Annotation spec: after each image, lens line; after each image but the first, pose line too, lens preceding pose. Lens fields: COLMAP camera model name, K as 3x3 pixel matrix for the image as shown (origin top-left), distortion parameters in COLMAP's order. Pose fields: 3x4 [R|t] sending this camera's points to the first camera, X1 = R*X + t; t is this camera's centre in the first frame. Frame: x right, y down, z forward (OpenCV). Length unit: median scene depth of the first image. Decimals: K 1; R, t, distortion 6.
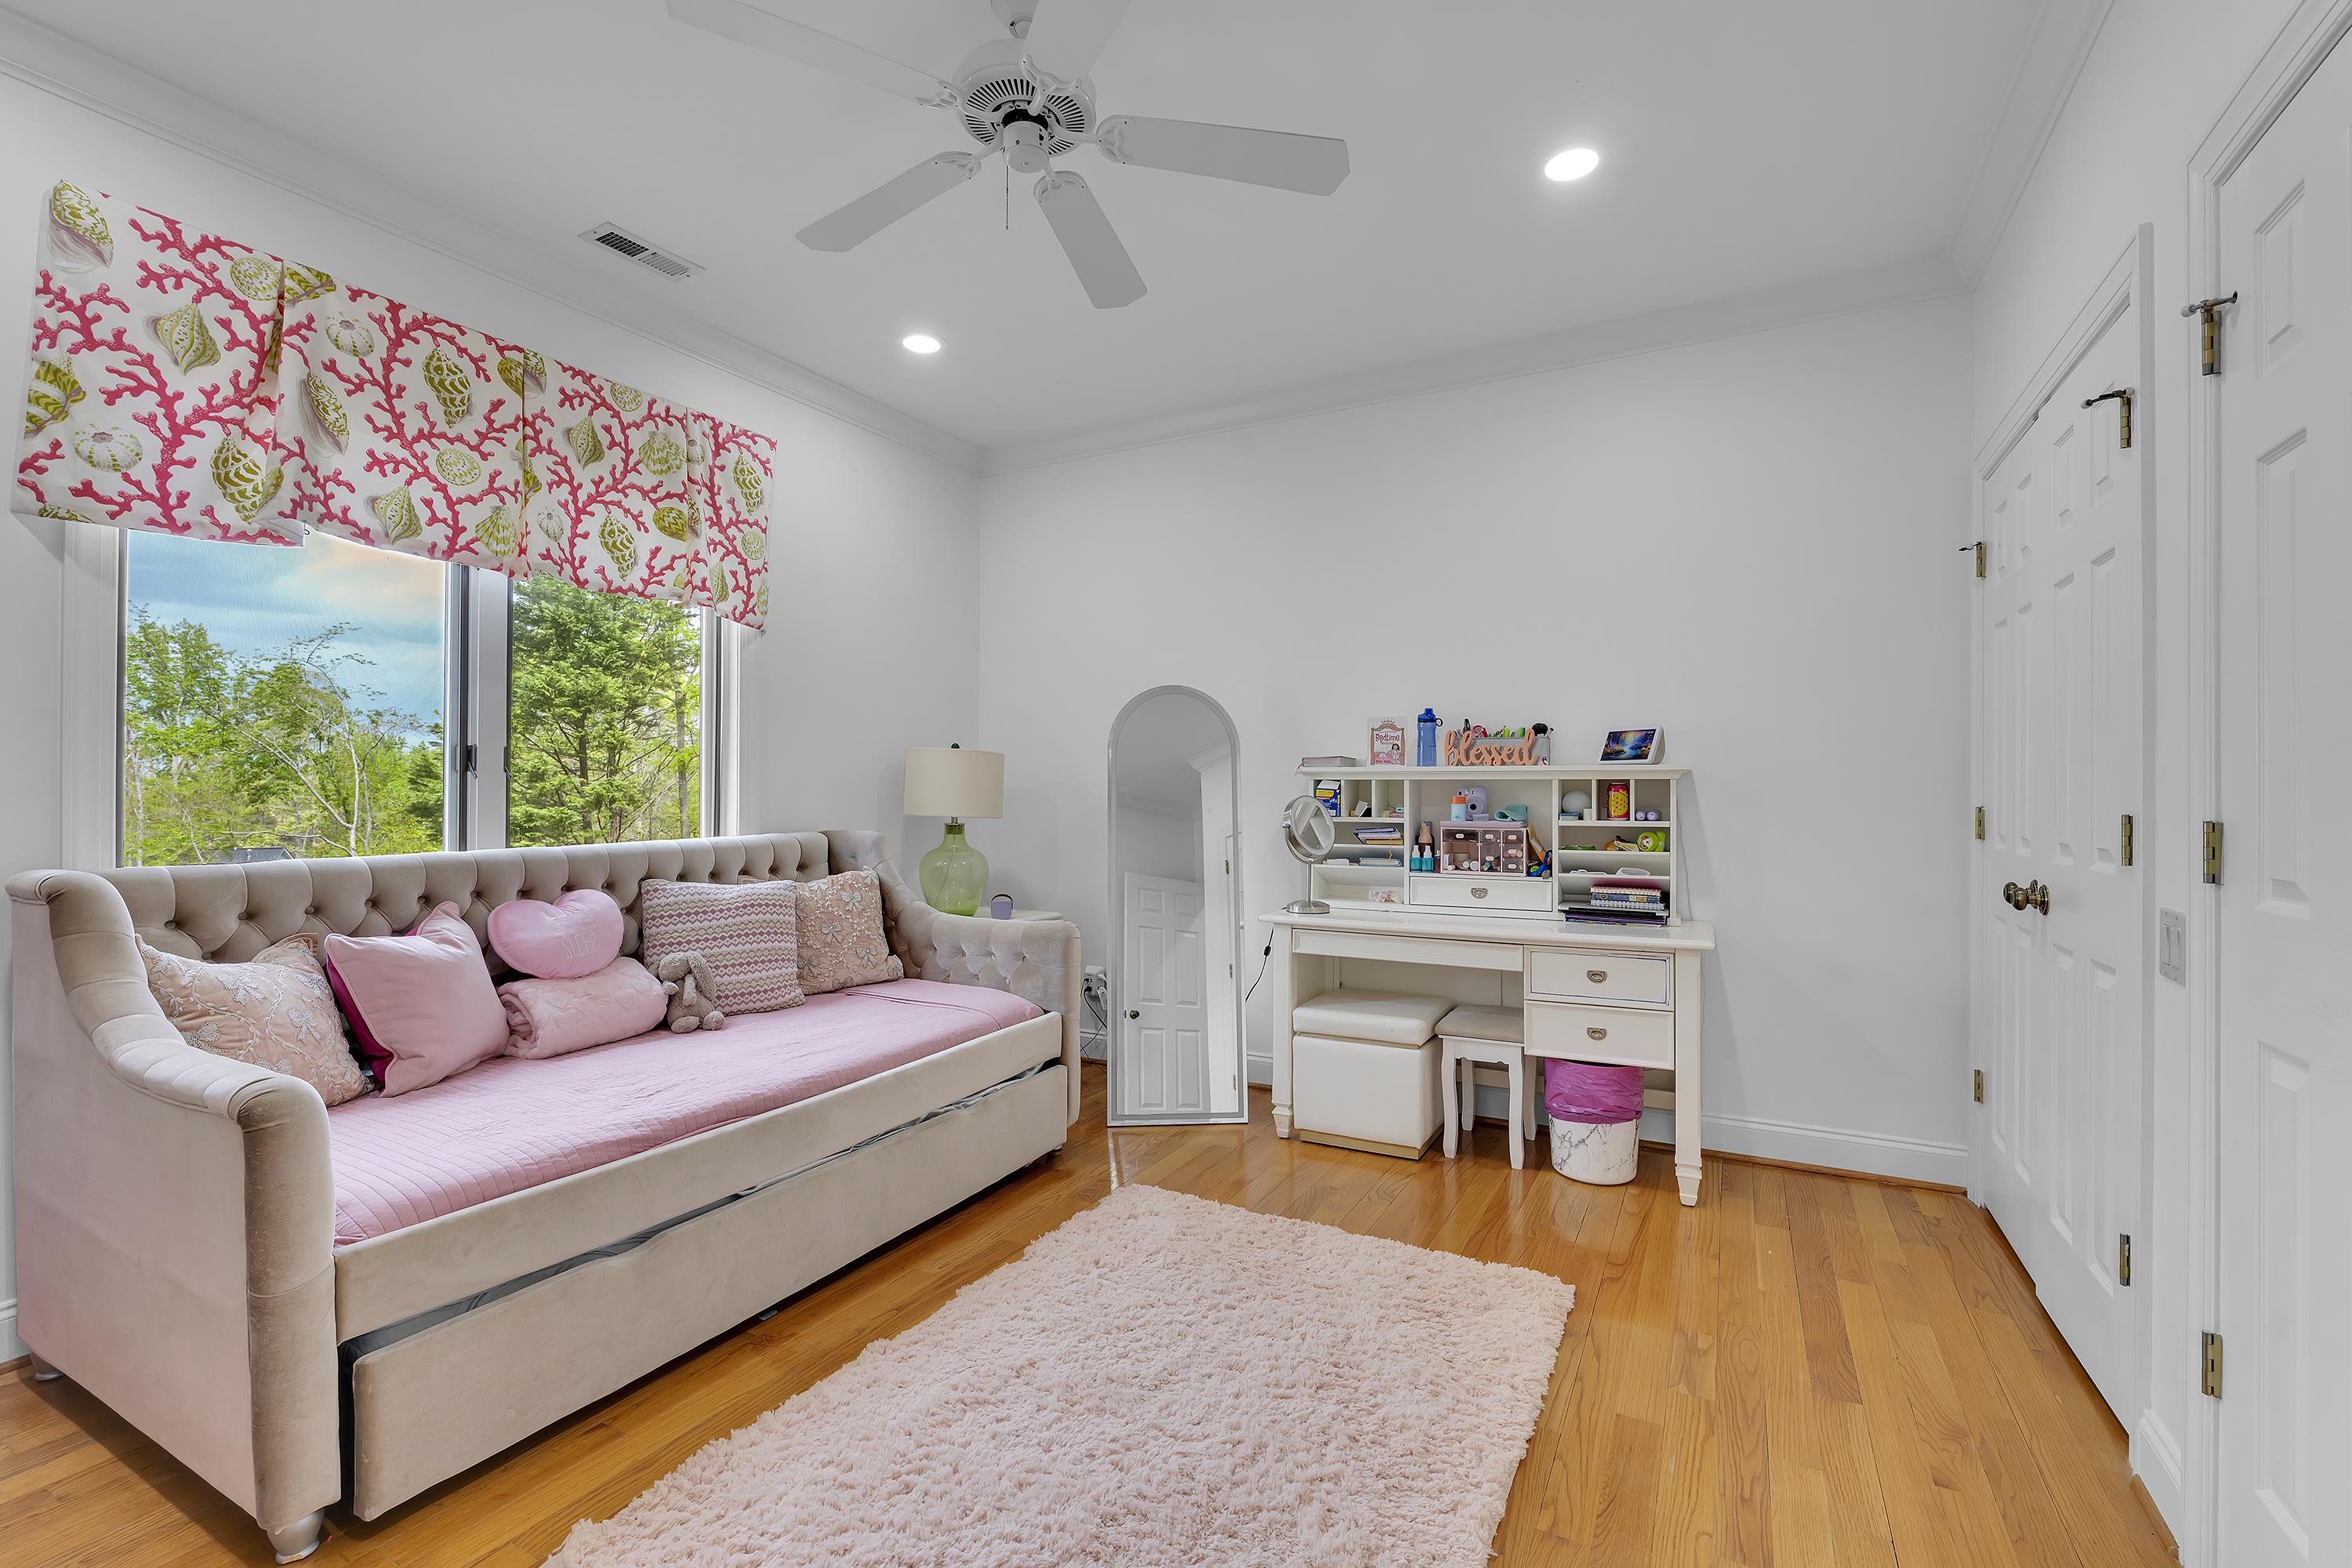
lens RADIAL K [[1043.3, 0, 1184.9], [0, 1043.3, 777.7], [0, 0, 1]] dist [-0.000595, -0.000355]
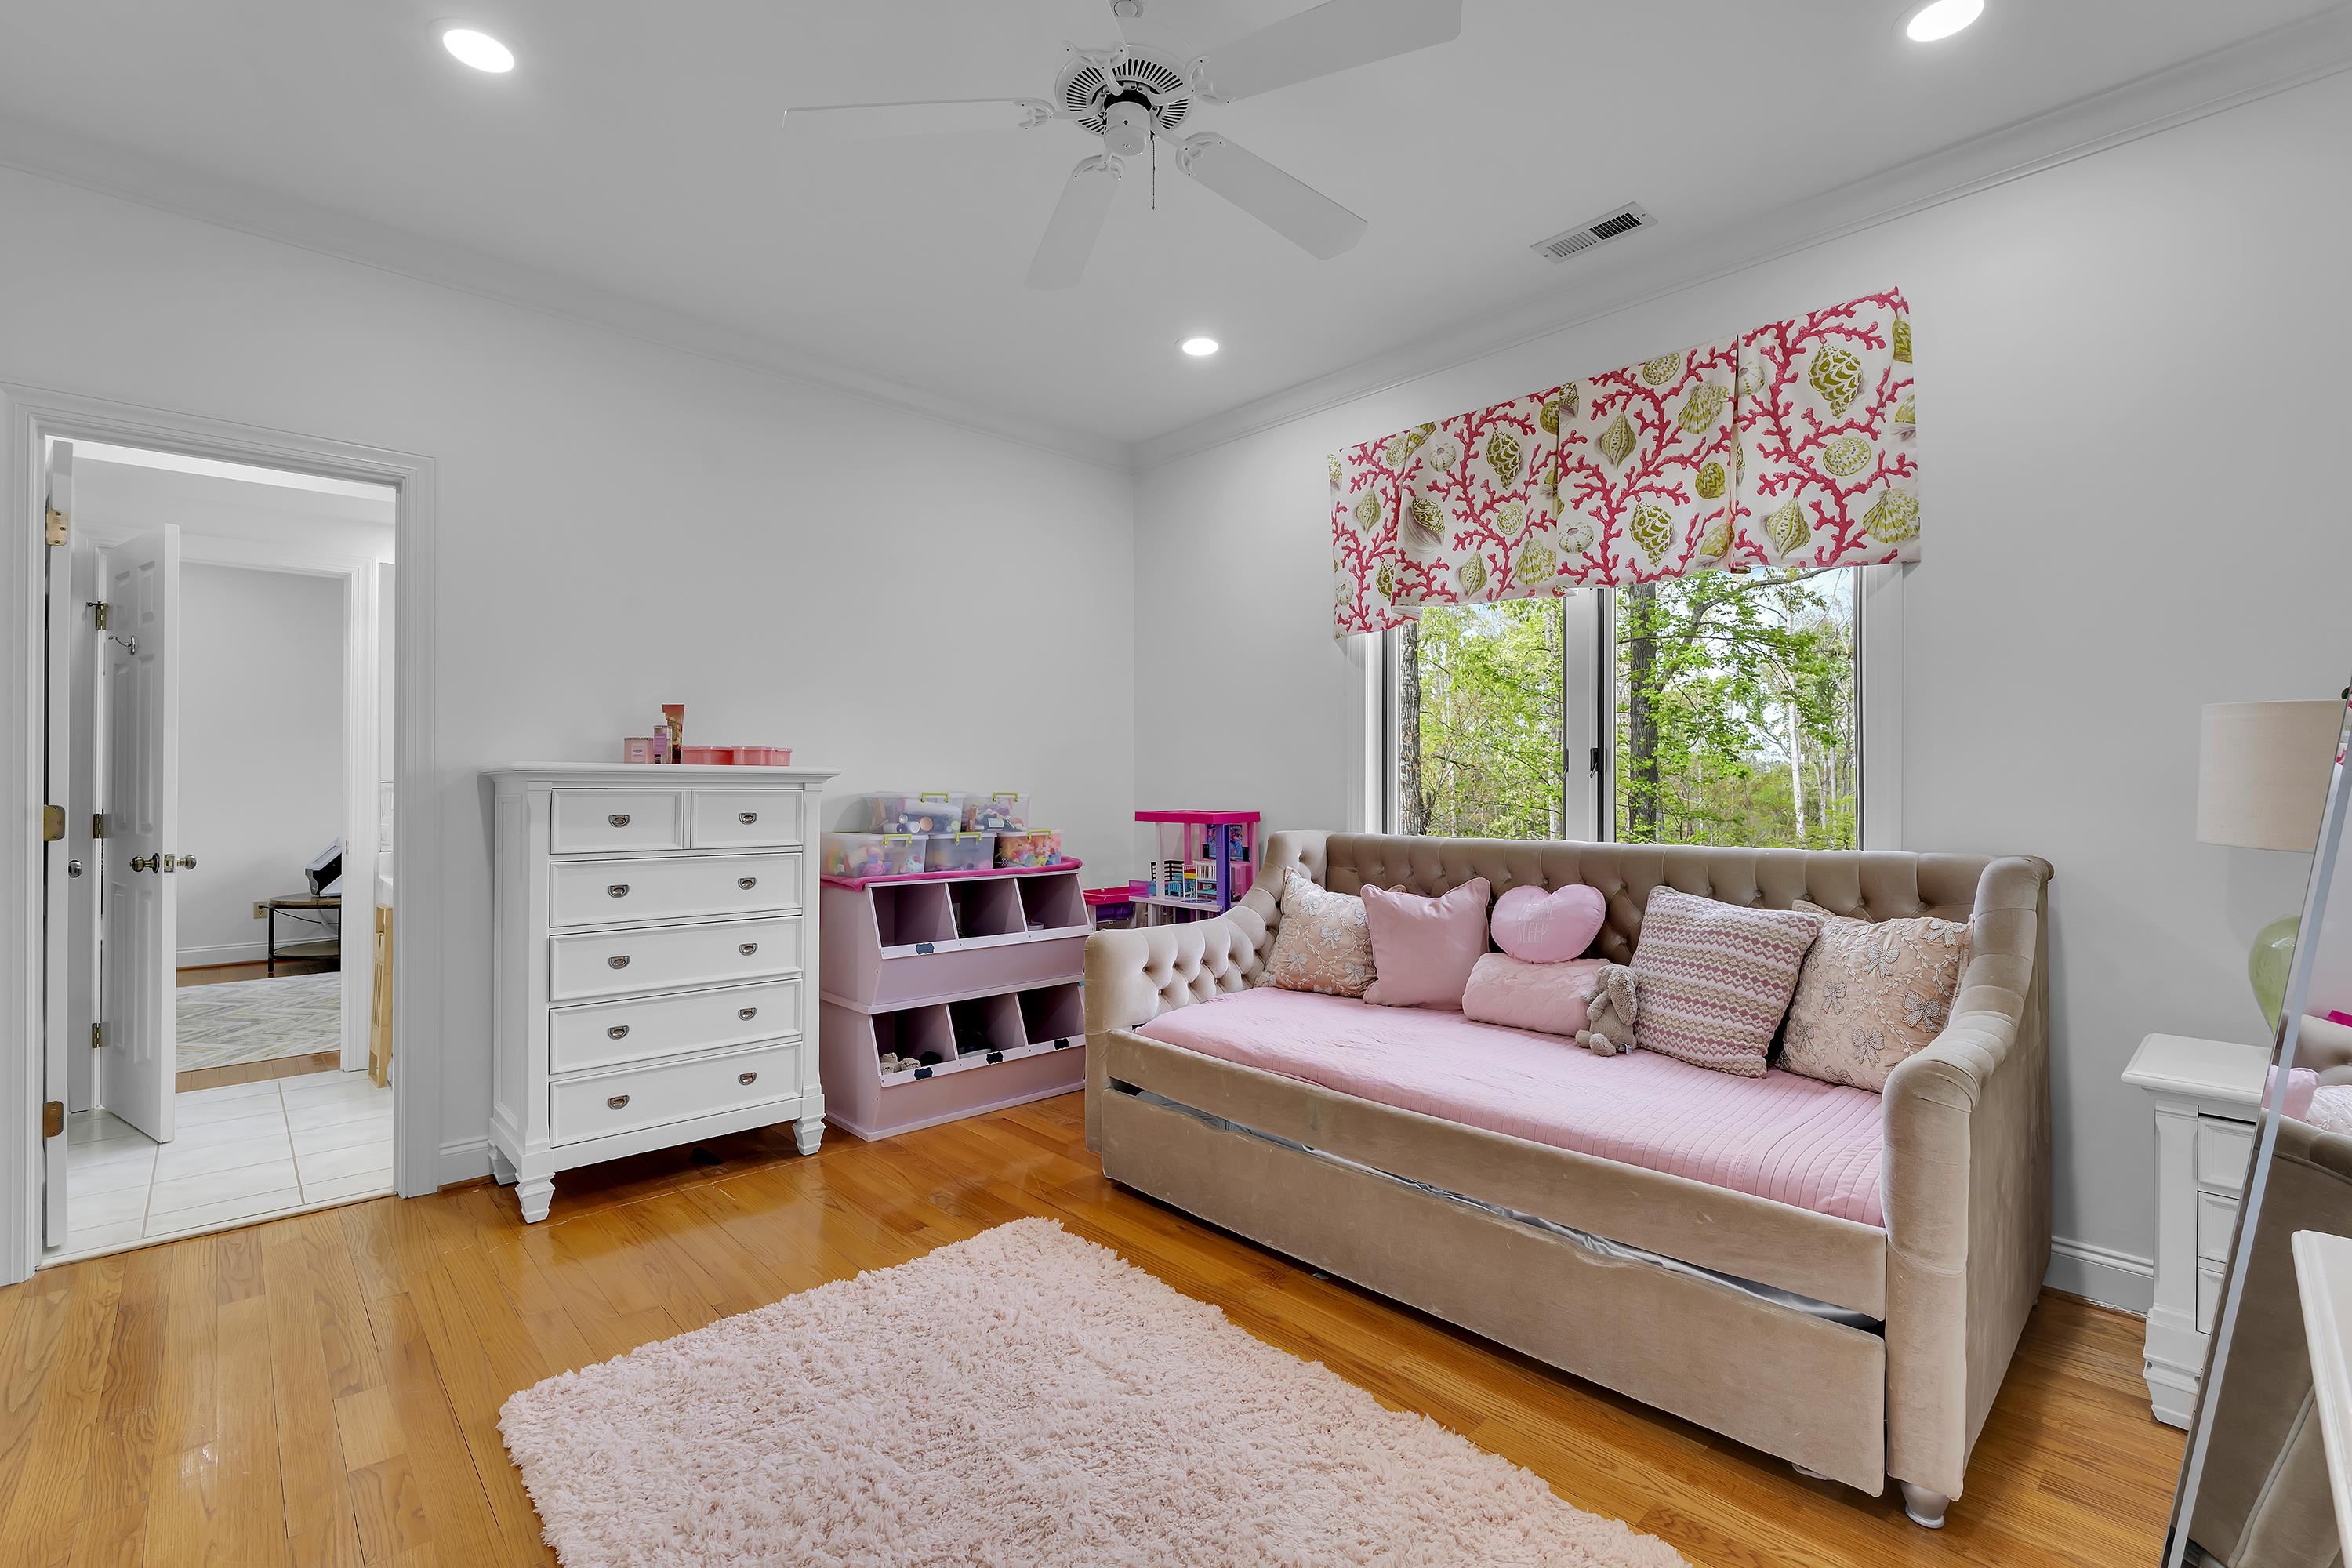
lens RADIAL K [[1043.3, 0, 1188.9], [0, 1043.3, 793.6], [0, 0, 1]] dist [-0.000595, -0.000355]
pose [[-0.321824, -0.010009, -0.946747, 0.502980], [-0.004292, 0.999949, -0.009113, 0.027590], [0.946790, 0.001131, -0.321850, 0.937343]]
